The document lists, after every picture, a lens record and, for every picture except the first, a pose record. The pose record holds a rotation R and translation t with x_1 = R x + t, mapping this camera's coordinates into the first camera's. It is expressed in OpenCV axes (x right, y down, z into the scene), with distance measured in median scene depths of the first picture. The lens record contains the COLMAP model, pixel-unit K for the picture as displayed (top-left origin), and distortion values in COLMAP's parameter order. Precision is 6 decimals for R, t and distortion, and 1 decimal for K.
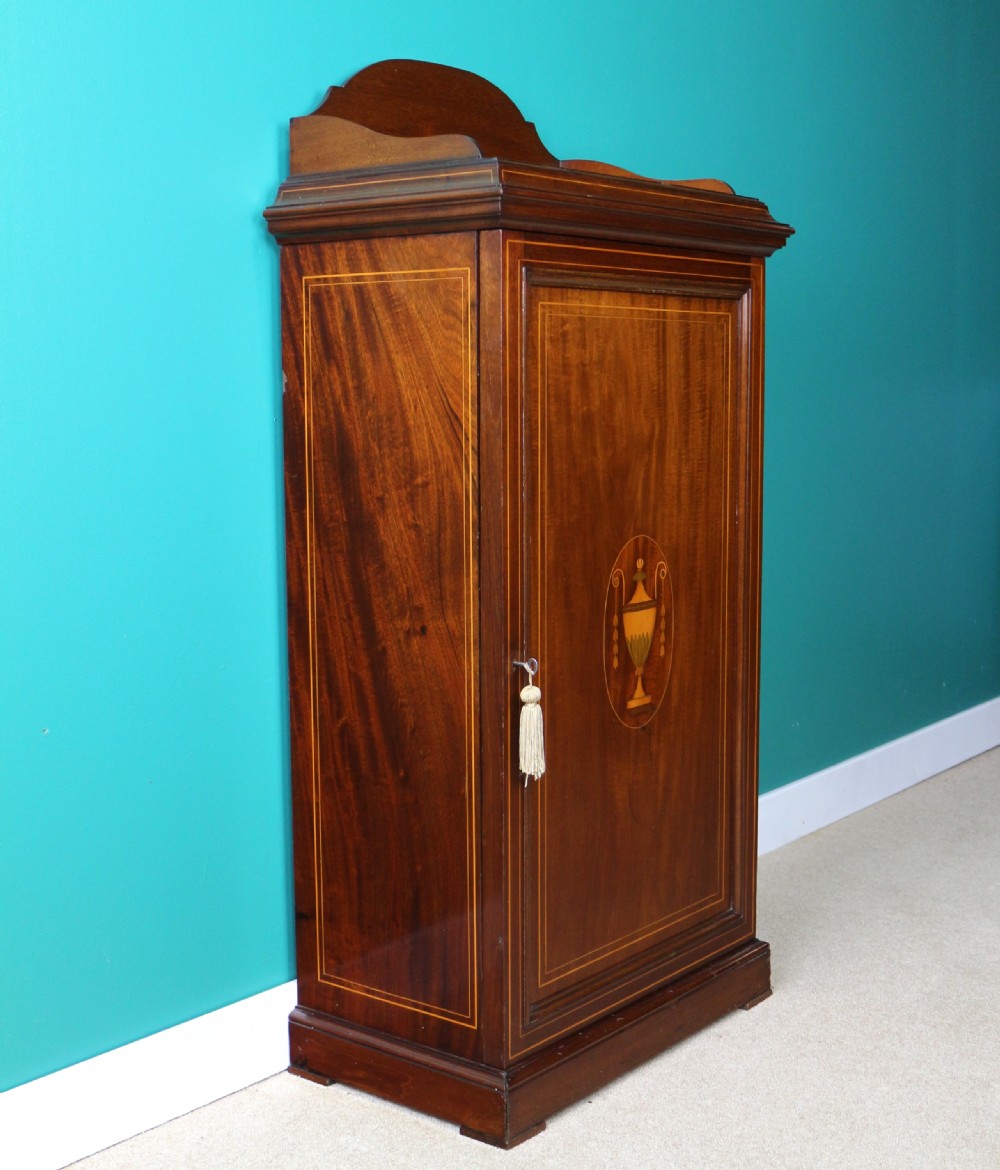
lens RADIAL K [[1668.0, 0, 544.0], [0, 1668.0, 579.1], [0, 0, 1]] dist [-0.097915, 0.000000]
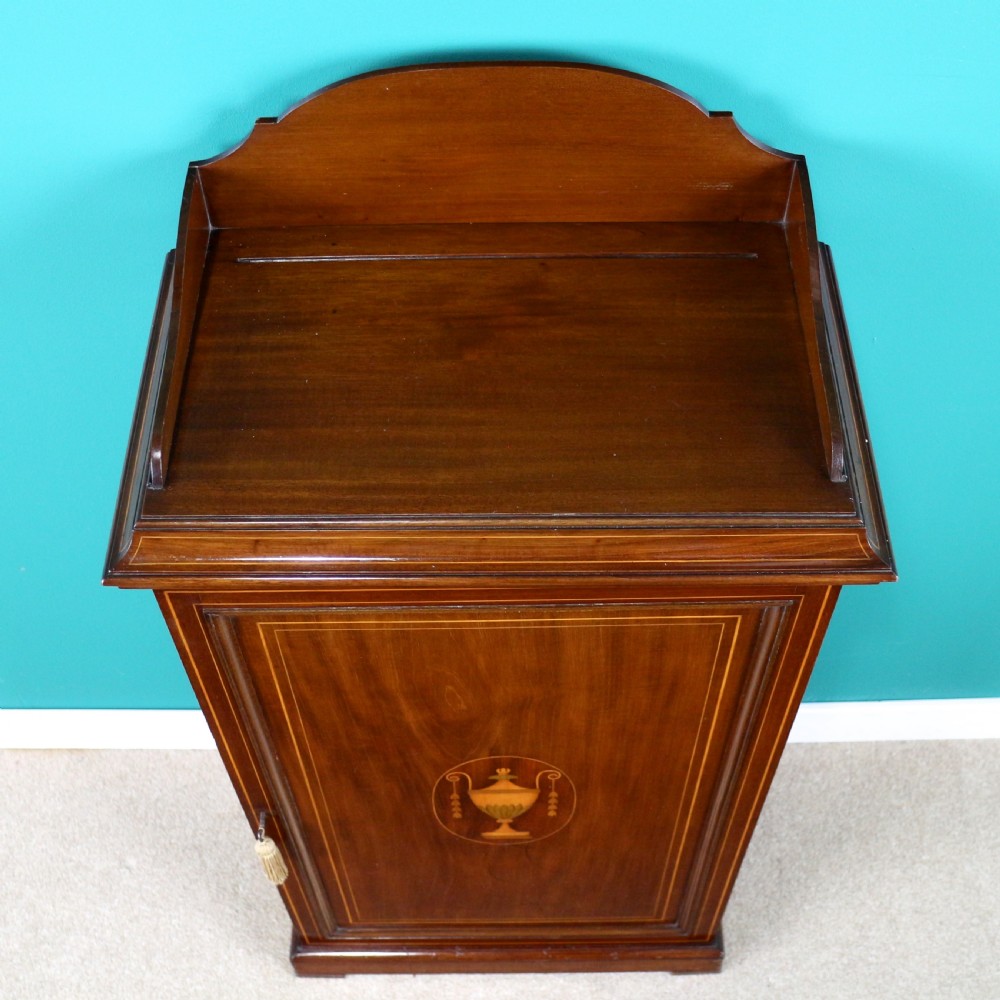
lens RADIAL K [[1403.3, 0, 503.2], [0, 1403.3, 501.4], [0, 0, 1]] dist [-0.157630, 0.000000]
pose [[0.610492, 0.642011, -0.463811, 0.305862], [-0.085312, 0.635501, 0.767373, -0.655713], [0.787414, -0.428906, 0.442739, 0.766952]]
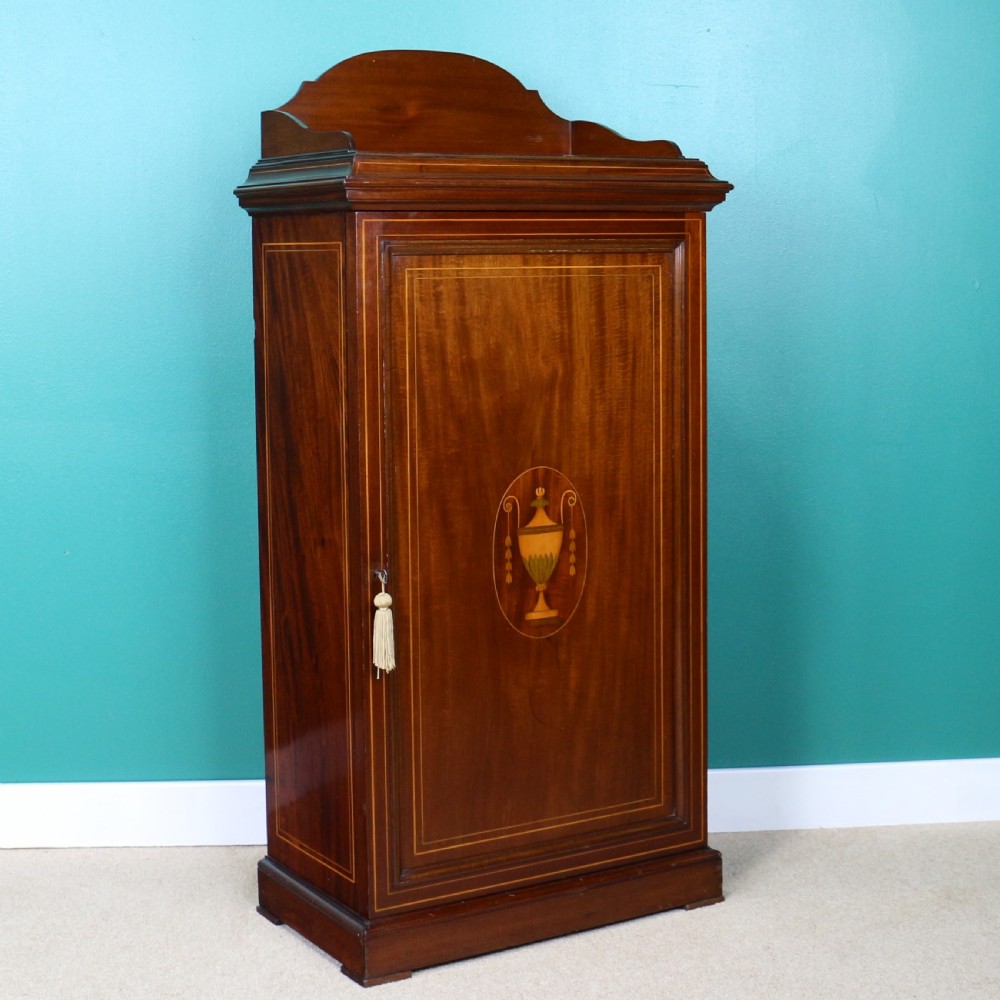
lens RADIAL K [[1912.3, 0, 579.1], [0, 1912.3, 398.5], [0, 0, 1]] dist [-0.123148, 0.000000]
pose [[0.942894, 0.019798, -0.332504, 0.525602], [-0.033828, 0.998762, -0.036457, -0.026715], [0.331371, 0.045623, 0.942397, -0.218883]]
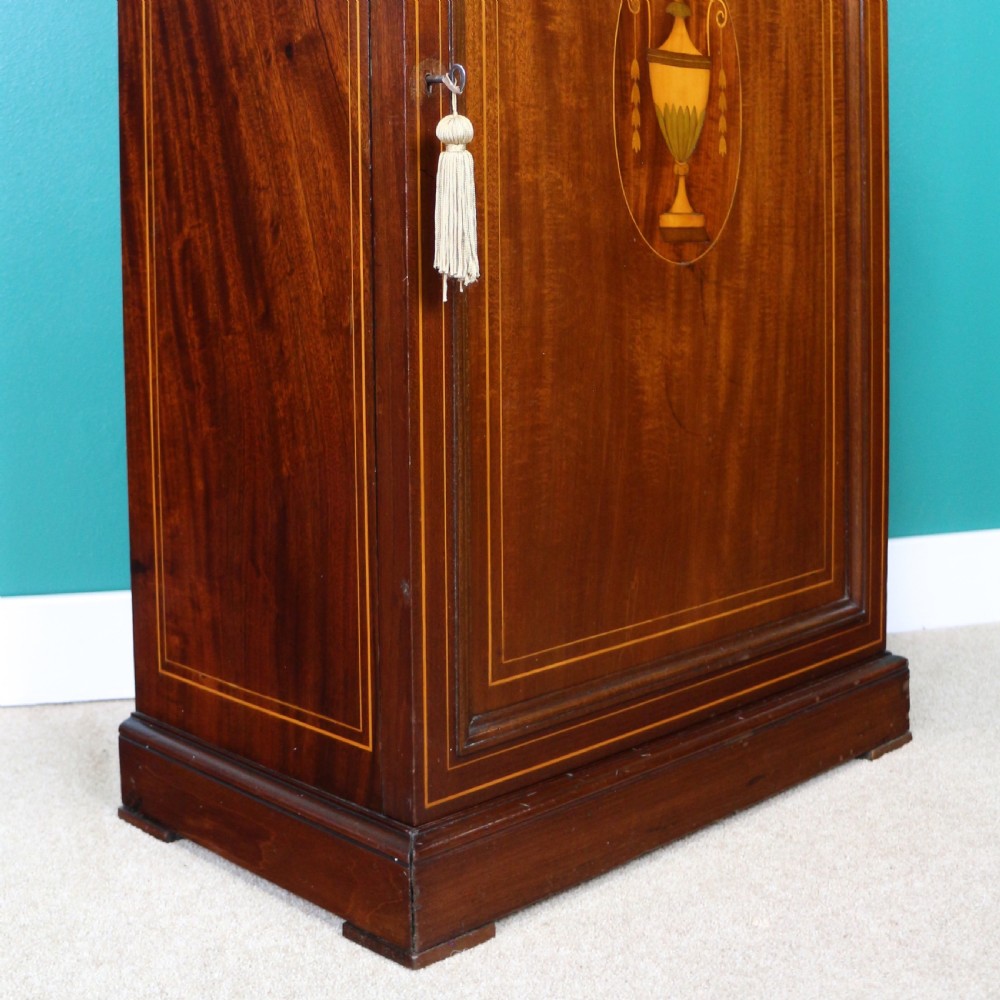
lens RADIAL K [[1537.9, 0, 456.3], [0, 1537.9, 312.4], [0, 0, 1]] dist [-0.138694, 0.000000]
pose [[0.987034, -0.002522, -0.160492, 0.068116], [-0.009021, 0.997425, -0.071153, 0.152447], [0.160258, 0.071678, 0.984469, 0.463335]]
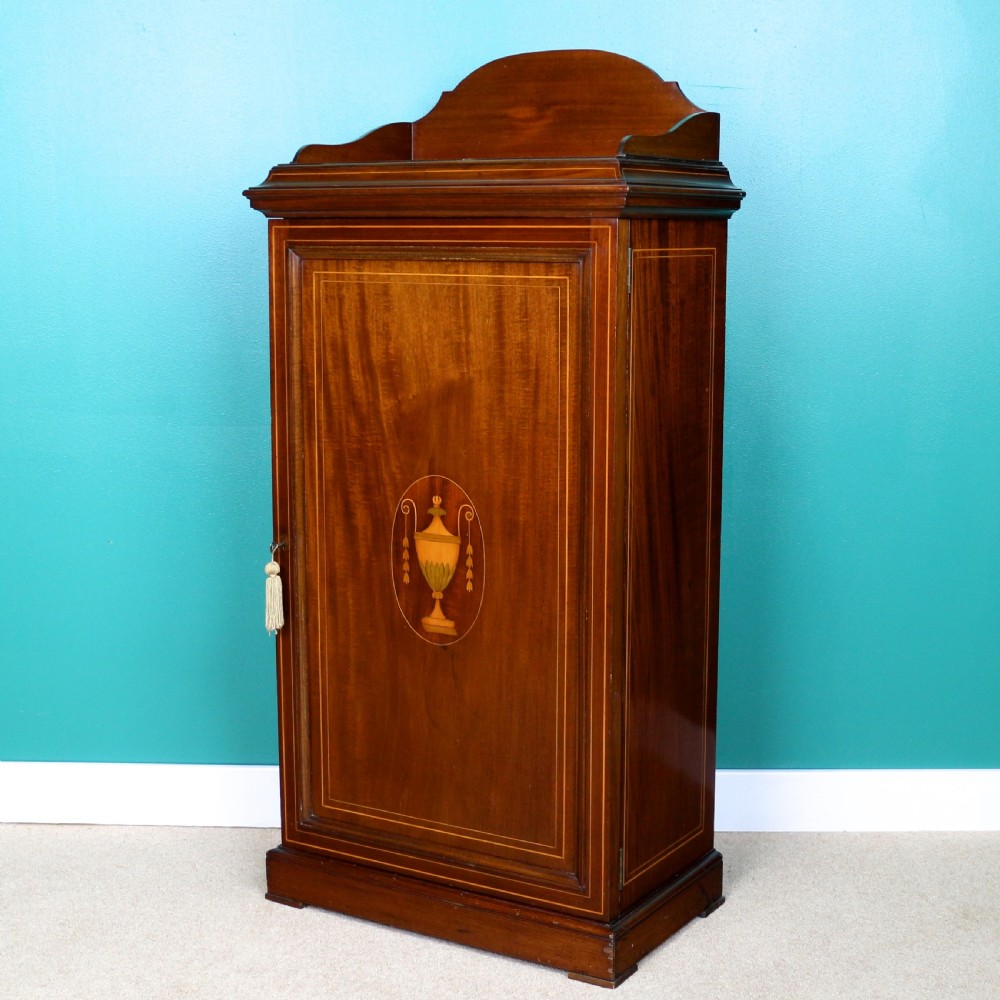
lens RADIAL K [[1715.1, 0, 527.1], [0, 1715.1, 492.6], [0, 0, 1]] dist [-0.112436, 0.000000]
pose [[0.114635, 0.157352, -0.980866, 1.233237], [-0.123686, 0.981953, 0.143071, -0.192809], [0.985678, 0.104919, 0.132029, 0.932129]]
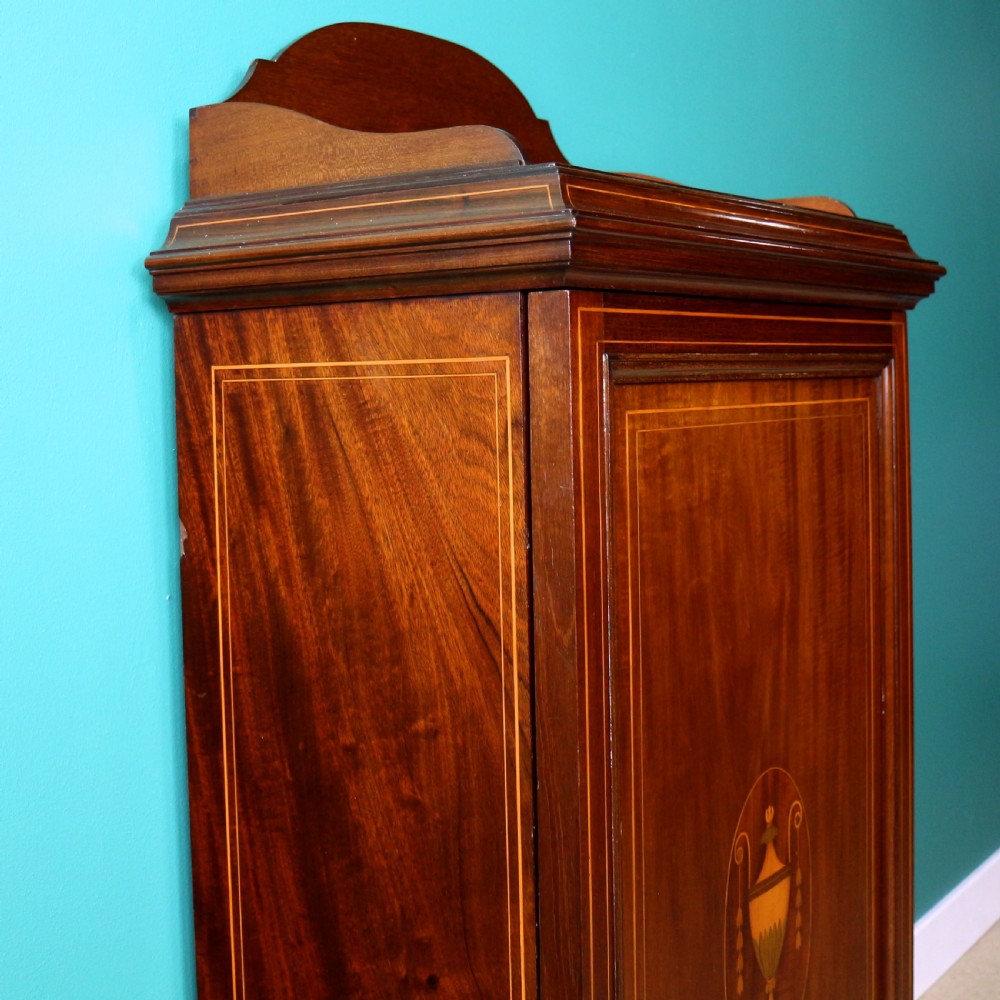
lens RADIAL K [[1537.9, 0, 498.0], [0, 1537.9, 383.2], [0, 0, 1]] dist [-0.138694, 0.000000]
pose [[0.999171, -0.020927, 0.034925, -0.060487], [0.025001, 0.992386, -0.120606, -0.105328], [-0.032135, 0.121379, 0.992086, 0.441584]]
